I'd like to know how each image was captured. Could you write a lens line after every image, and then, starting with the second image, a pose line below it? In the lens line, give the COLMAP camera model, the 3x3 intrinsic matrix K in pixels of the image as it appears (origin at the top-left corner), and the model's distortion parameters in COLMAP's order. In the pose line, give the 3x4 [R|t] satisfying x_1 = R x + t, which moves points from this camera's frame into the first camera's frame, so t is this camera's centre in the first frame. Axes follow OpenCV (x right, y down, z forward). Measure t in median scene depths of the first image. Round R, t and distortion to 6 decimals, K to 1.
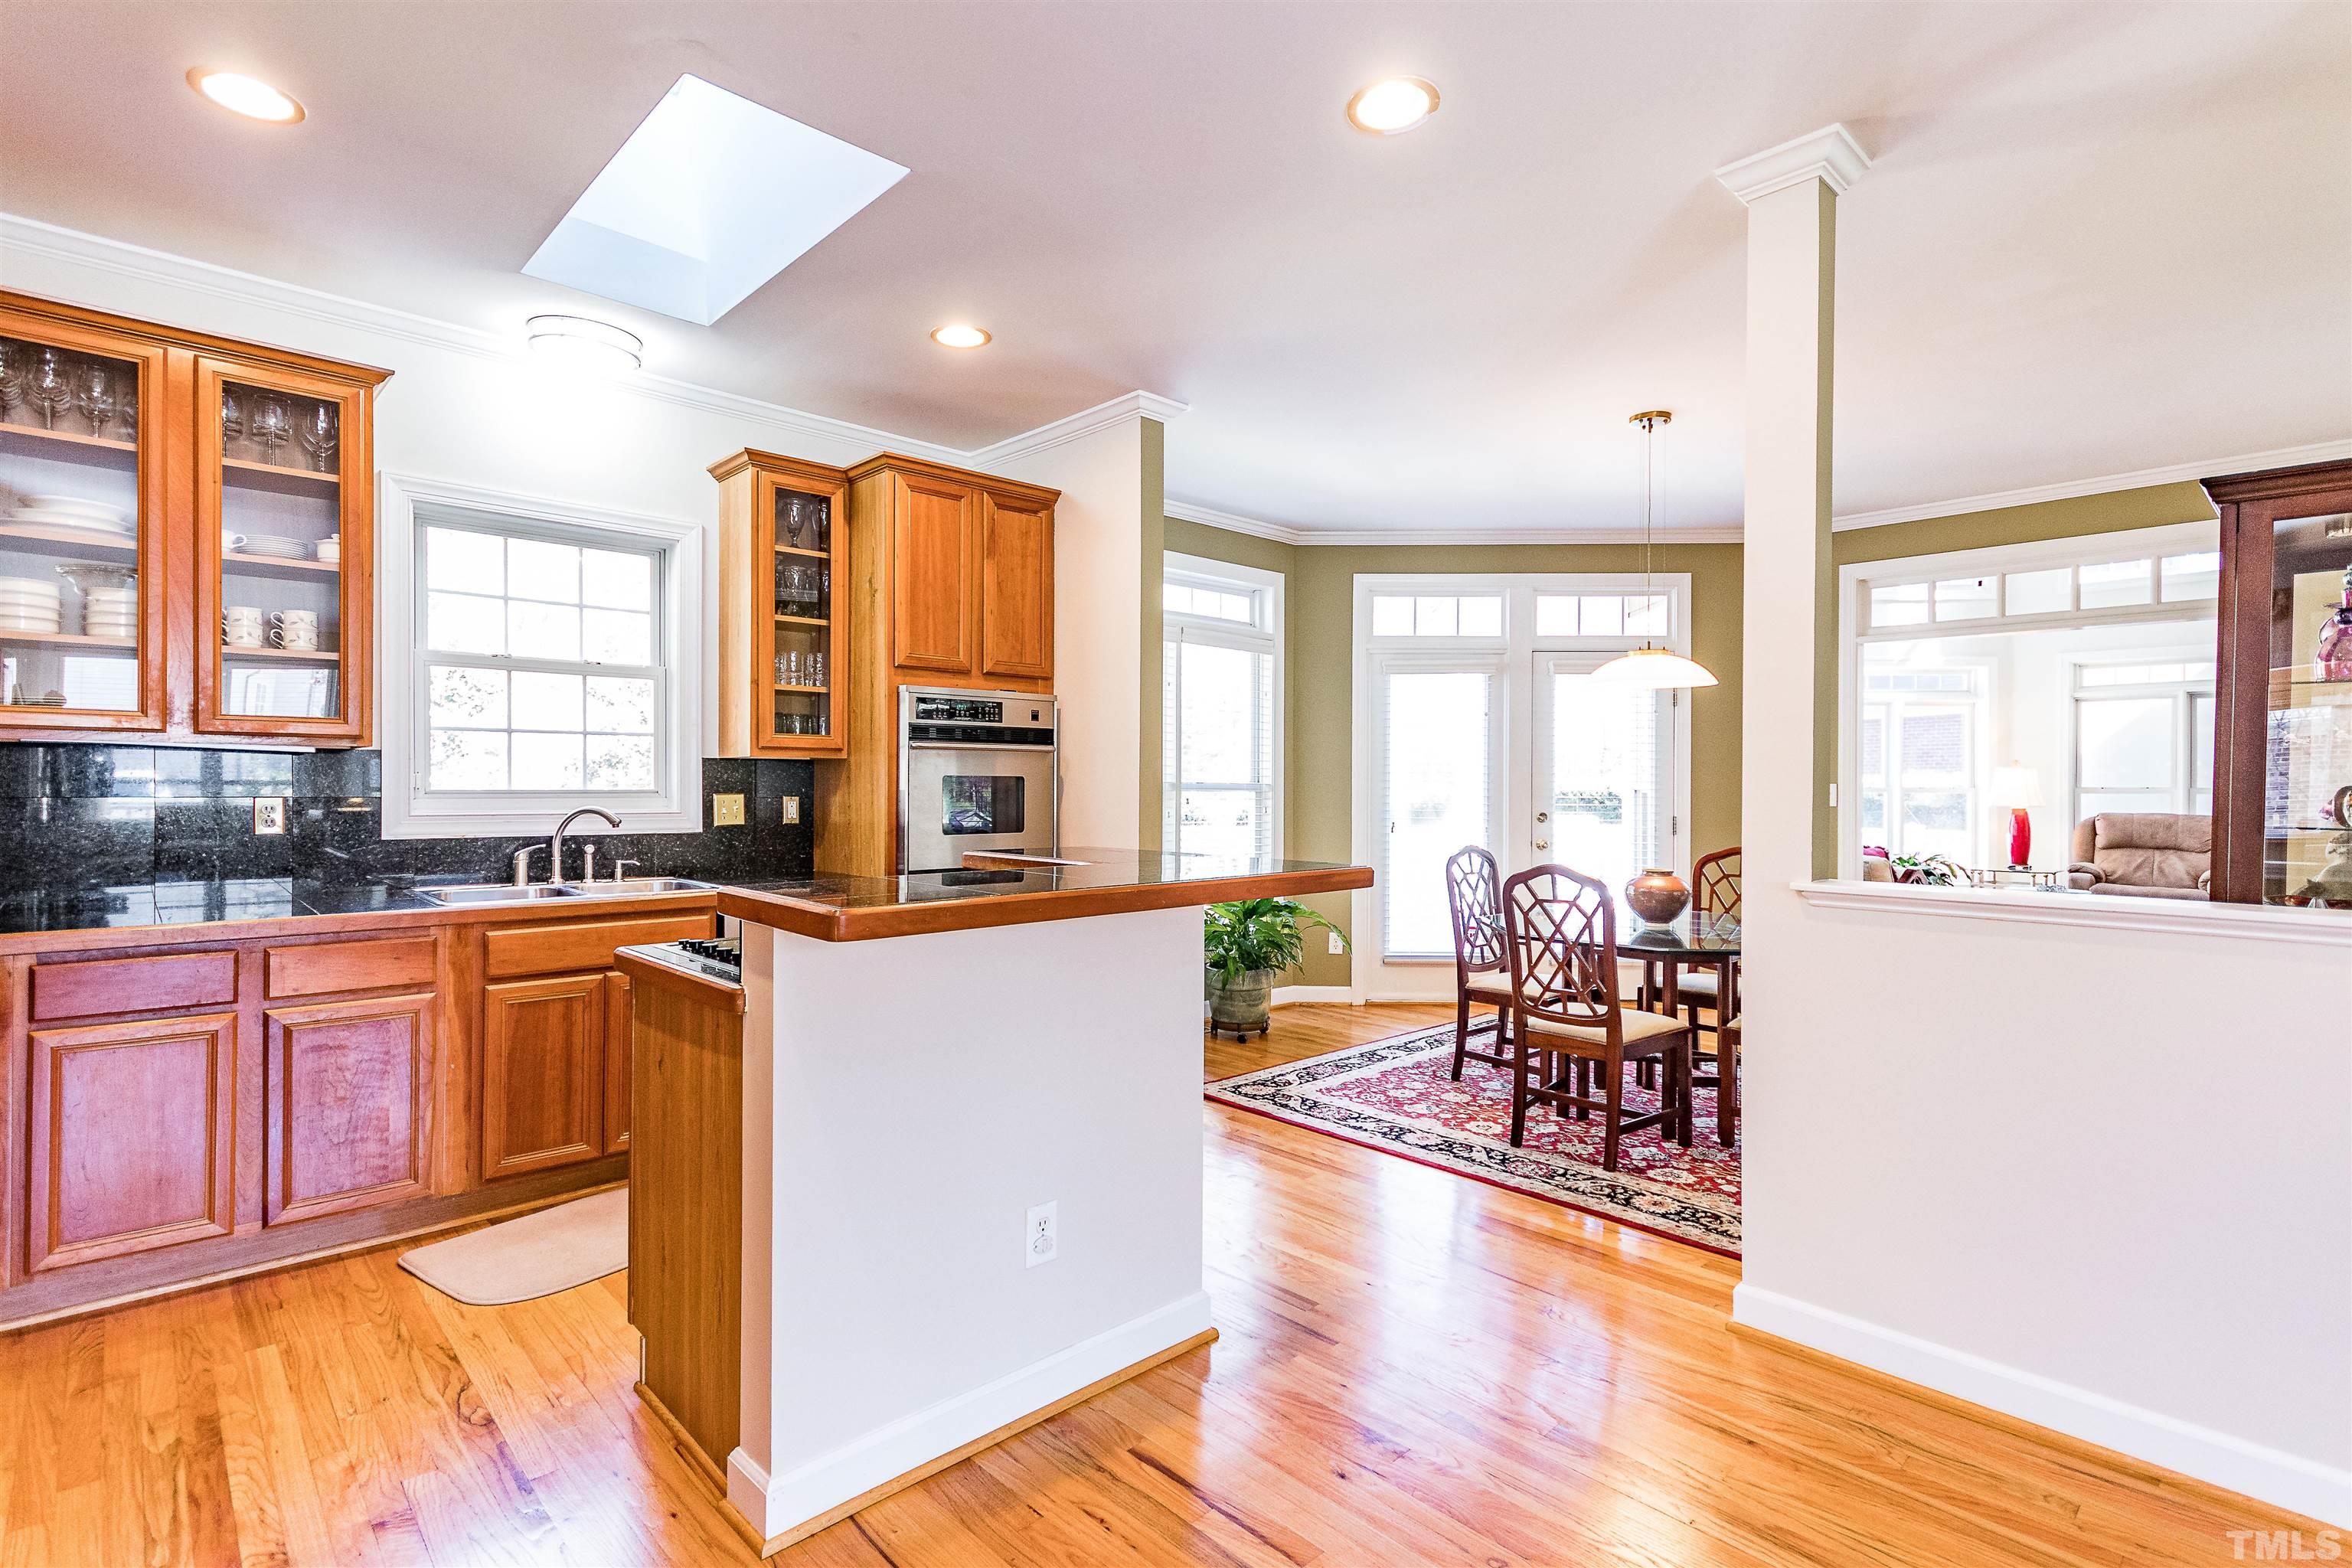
lens RADIAL K [[1087.8, 0, 1178.5], [0, 1087.8, 795.9], [0, 0, 1]] dist [0.006613, -0.001930]
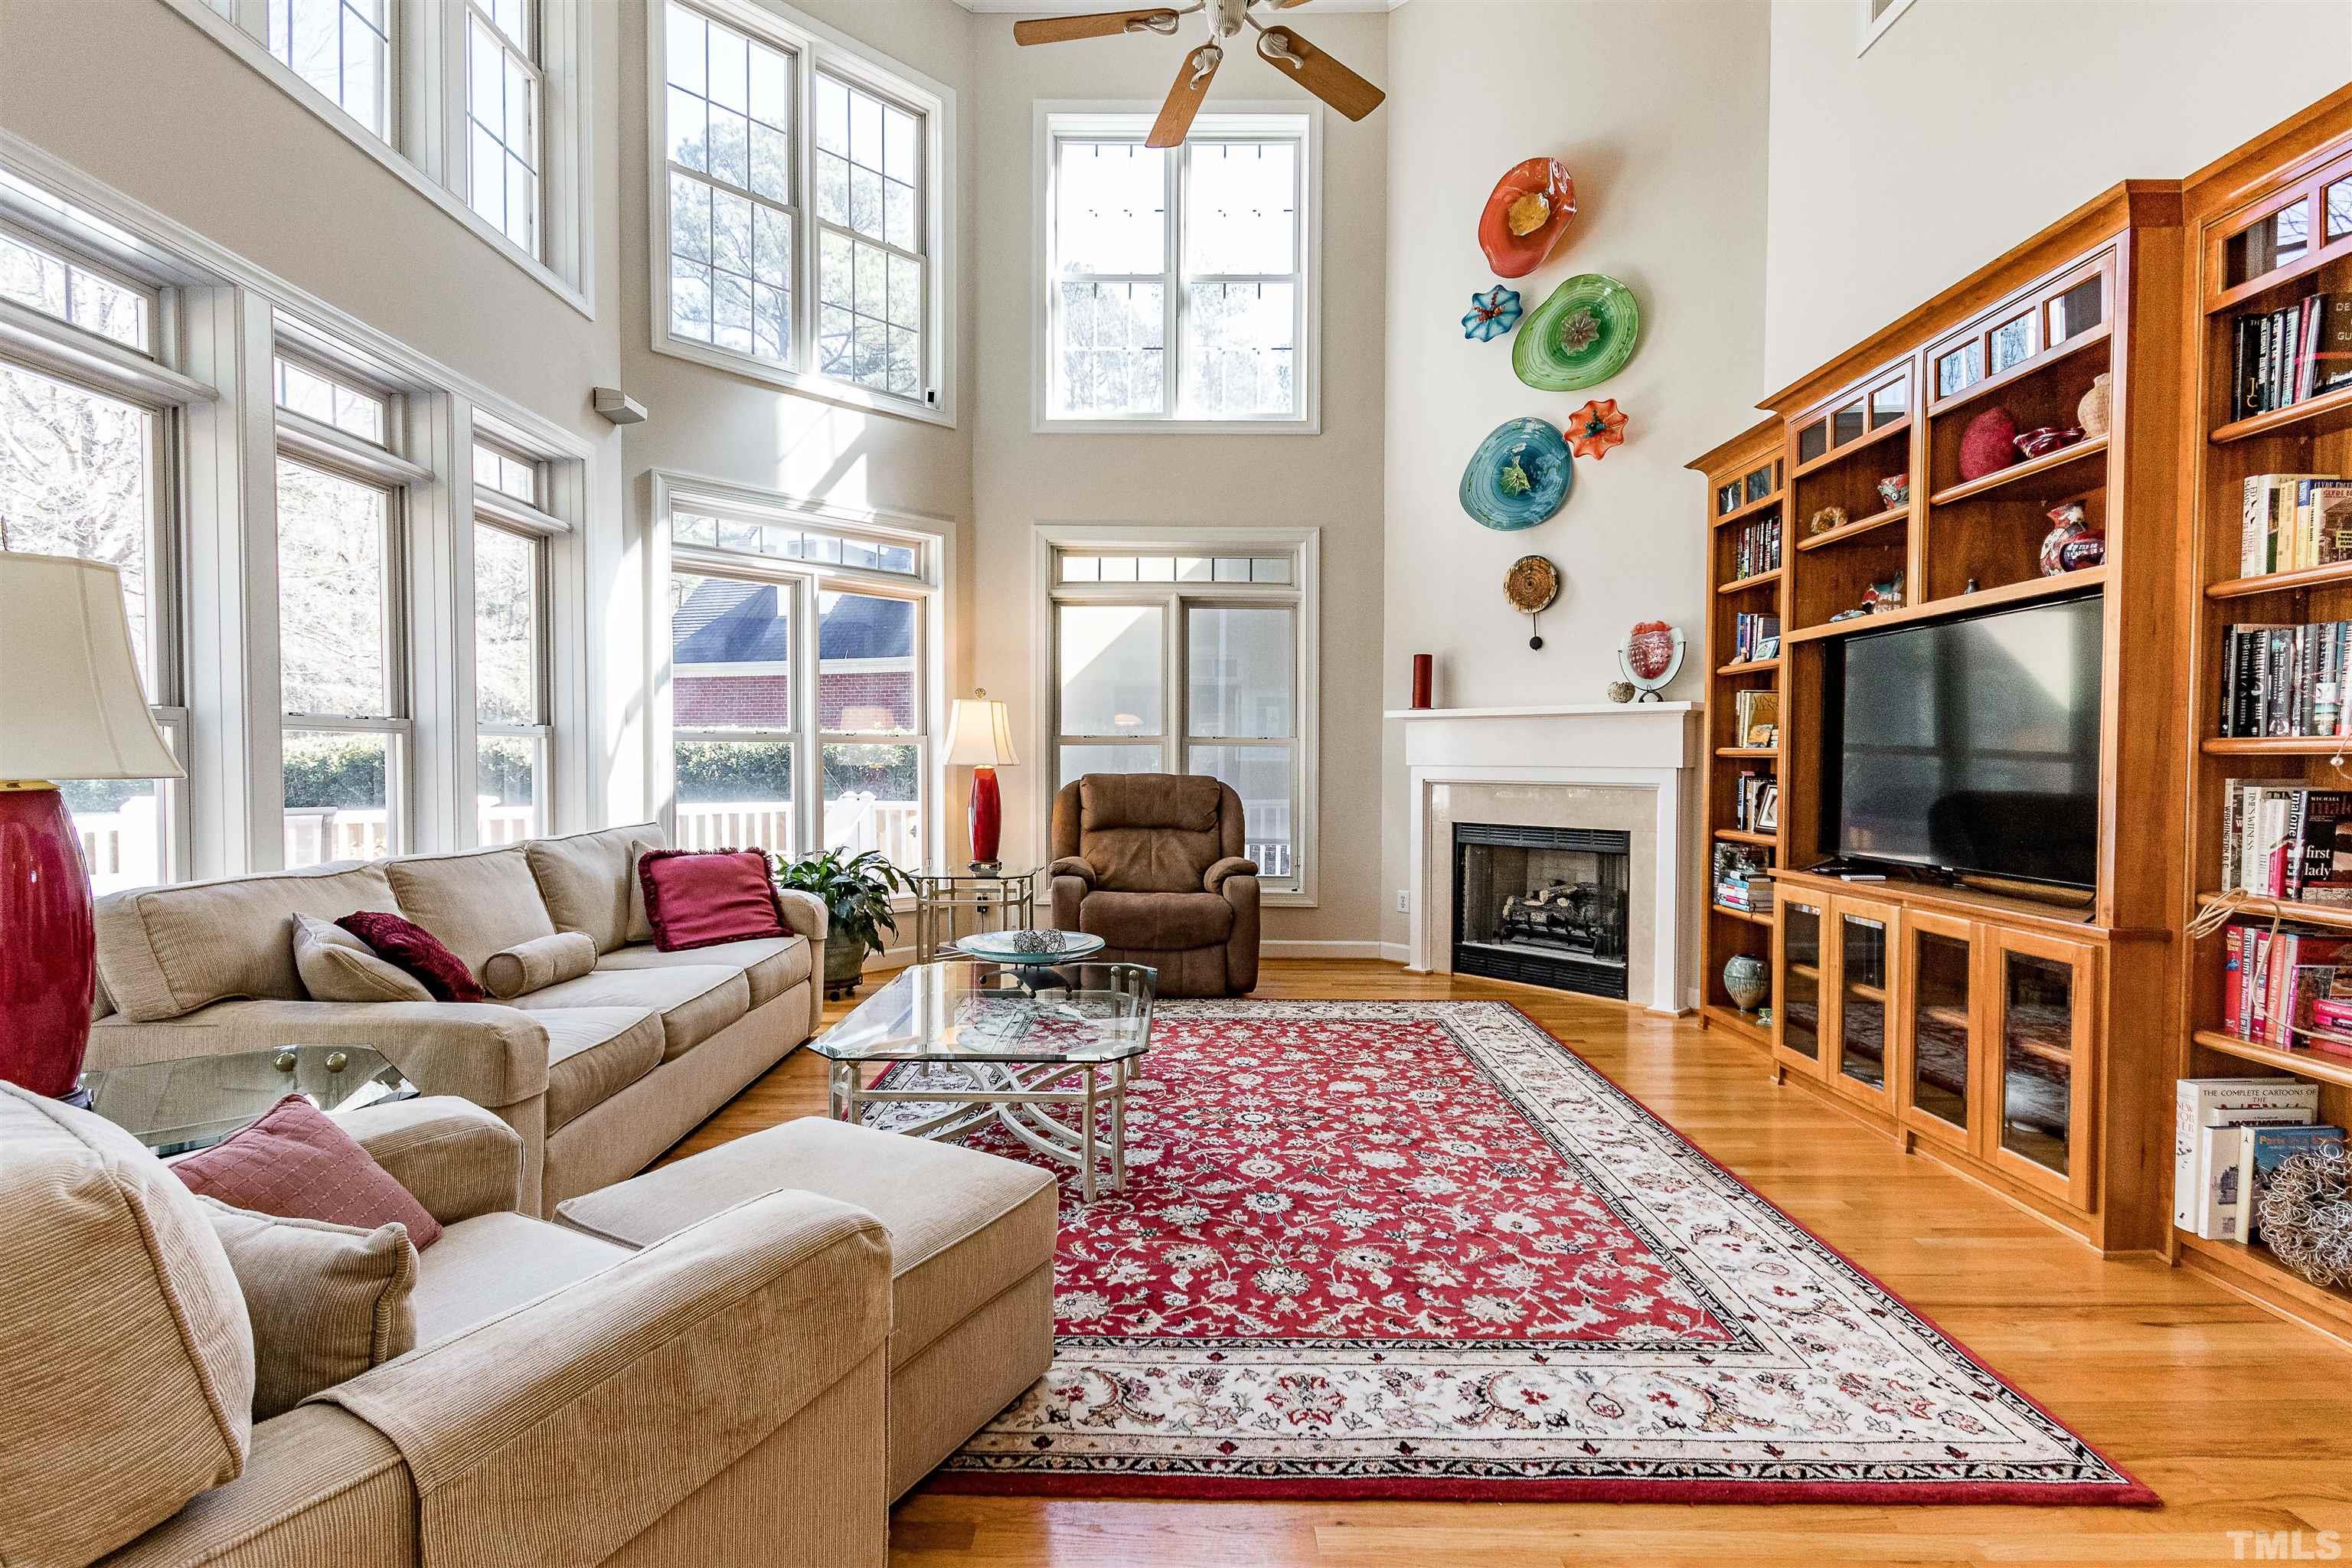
lens RADIAL K [[1087.8, 0, 1171.5], [0, 1087.8, 789.4], [0, 0, 1]] dist [0.006613, -0.001930]
pose [[0.681265, -0.022427, 0.731693, 0.937143], [0.003537, 0.999620, 0.027346, 0.016542], [-0.732028, -0.016042, 0.681086, 1.203408]]
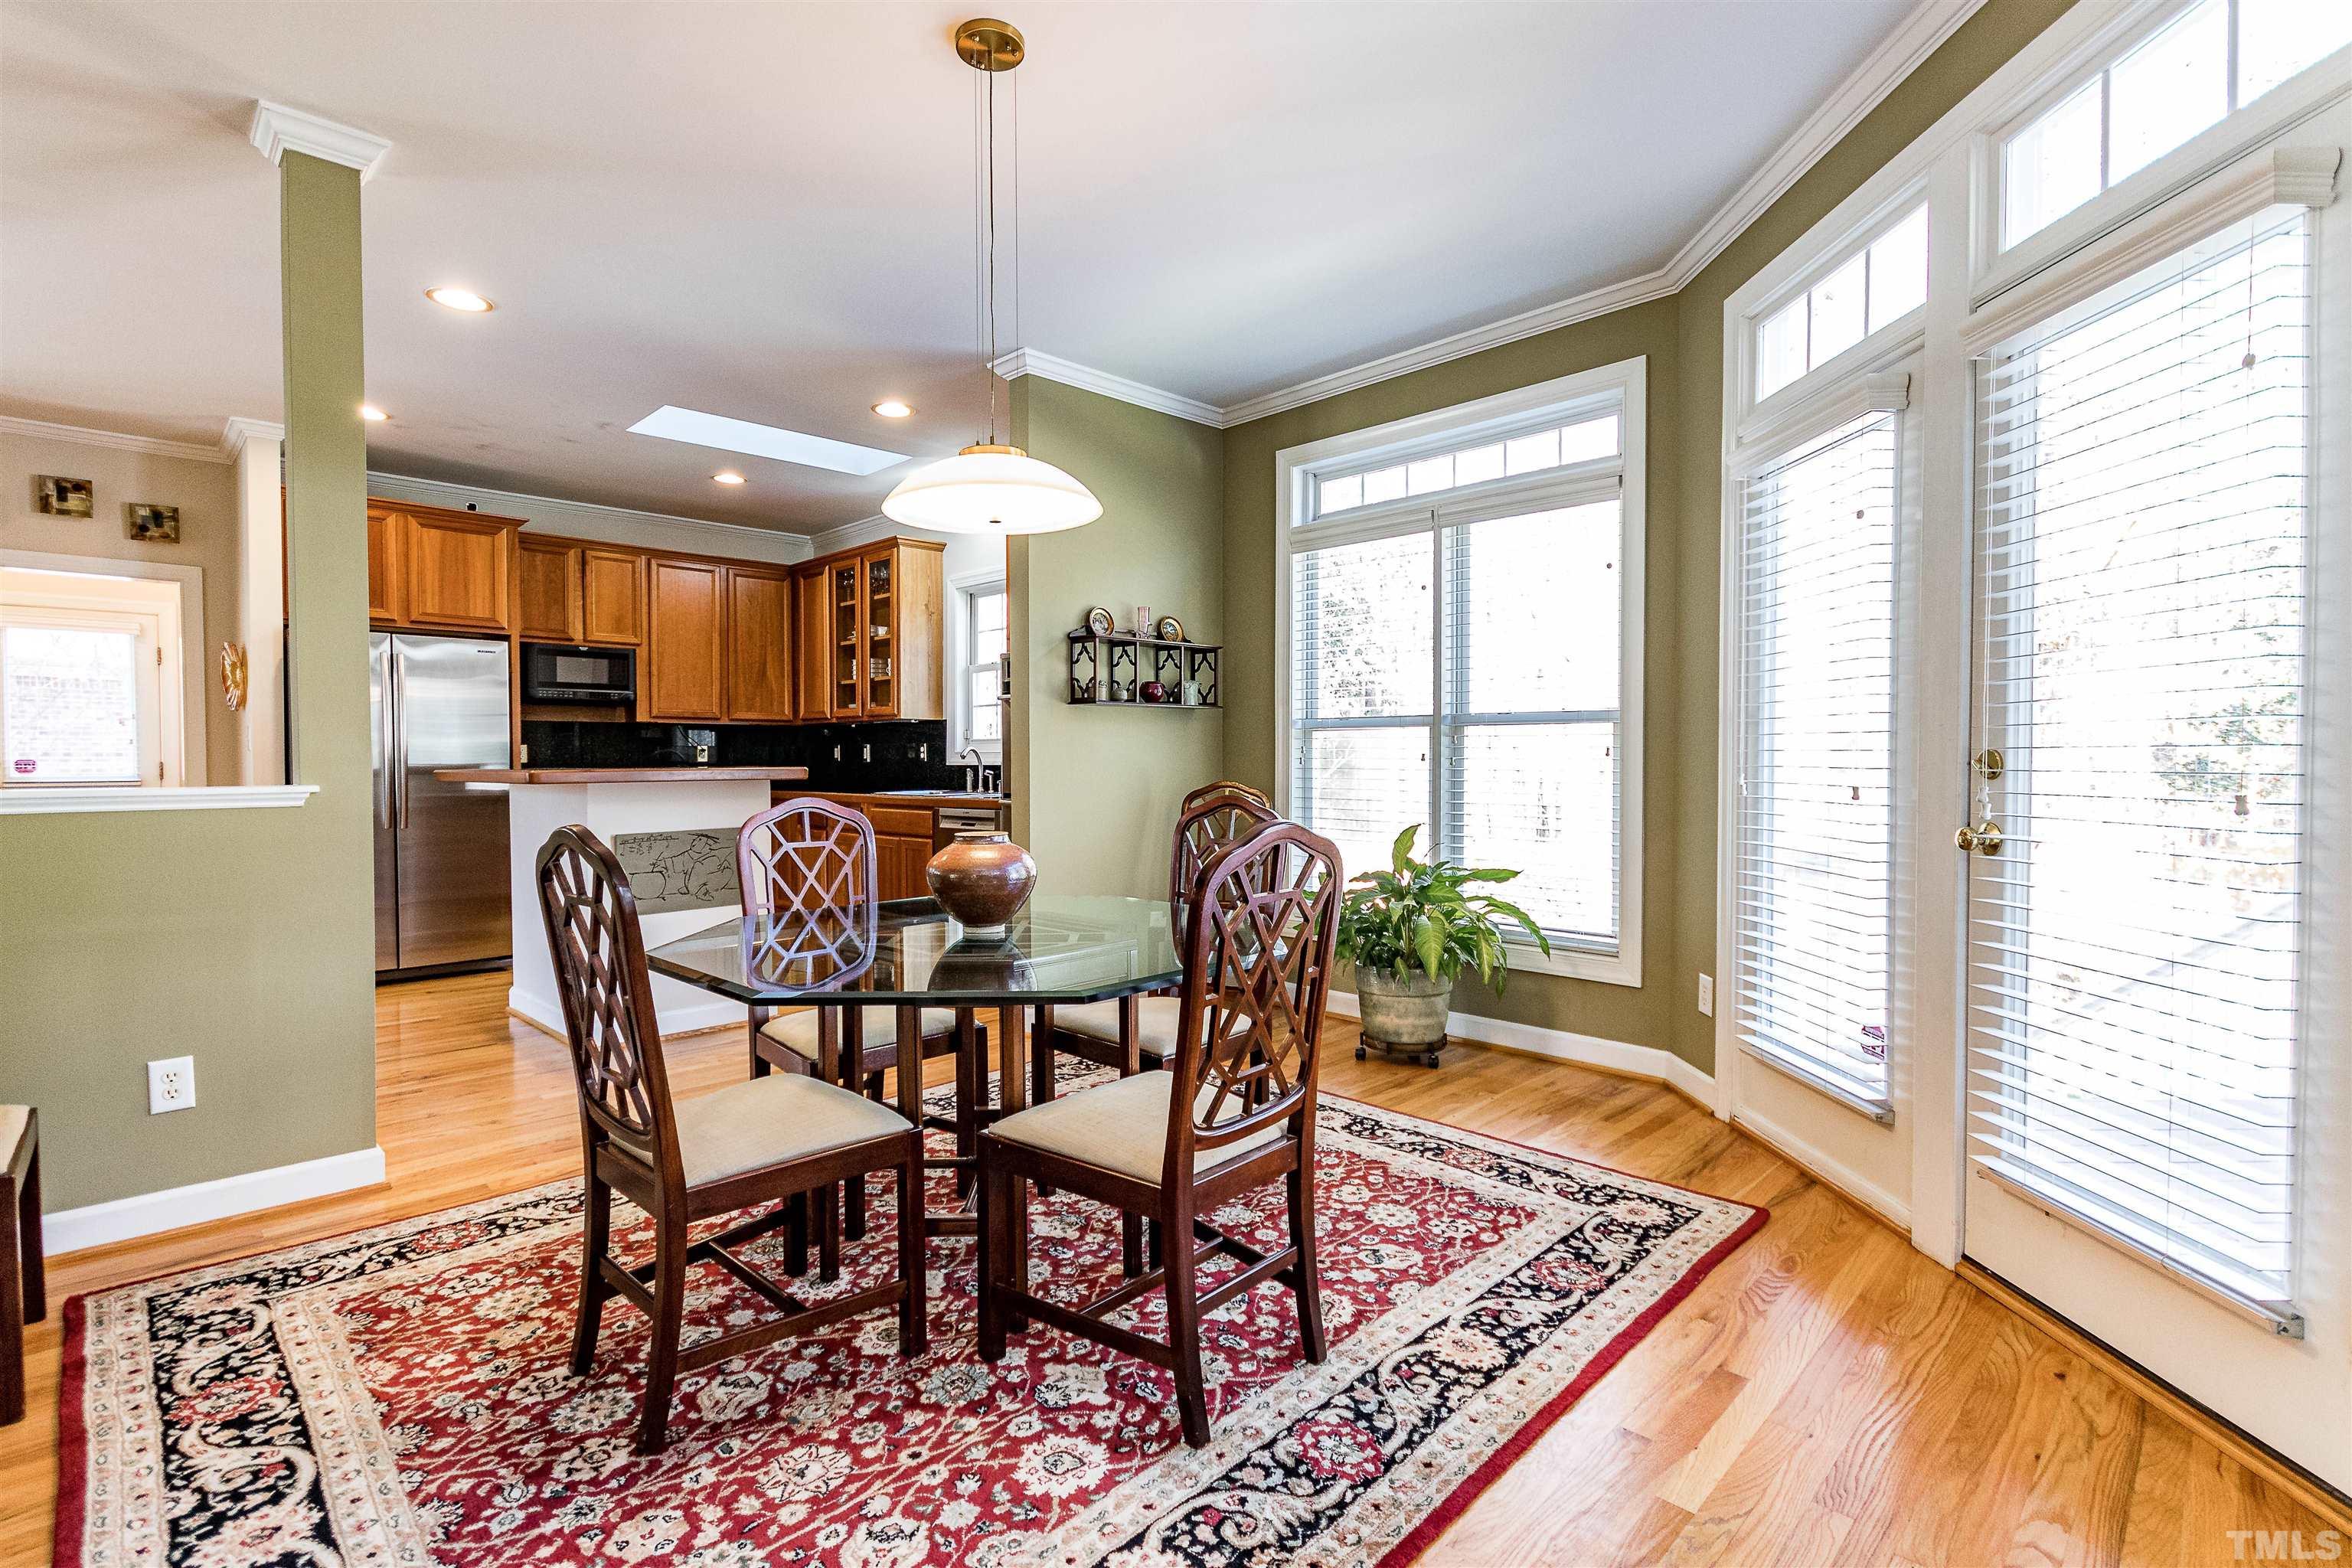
lens RADIAL K [[1087.8, 0, 1176.6], [0, 1087.8, 790.2], [0, 0, 1]] dist [0.006613, -0.001930]
pose [[0.042606, 0.022650, -0.998835, 1.026828], [-0.005251, 0.999734, 0.022447, 0.032495], [0.999078, 0.004289, 0.042713, 1.083316]]
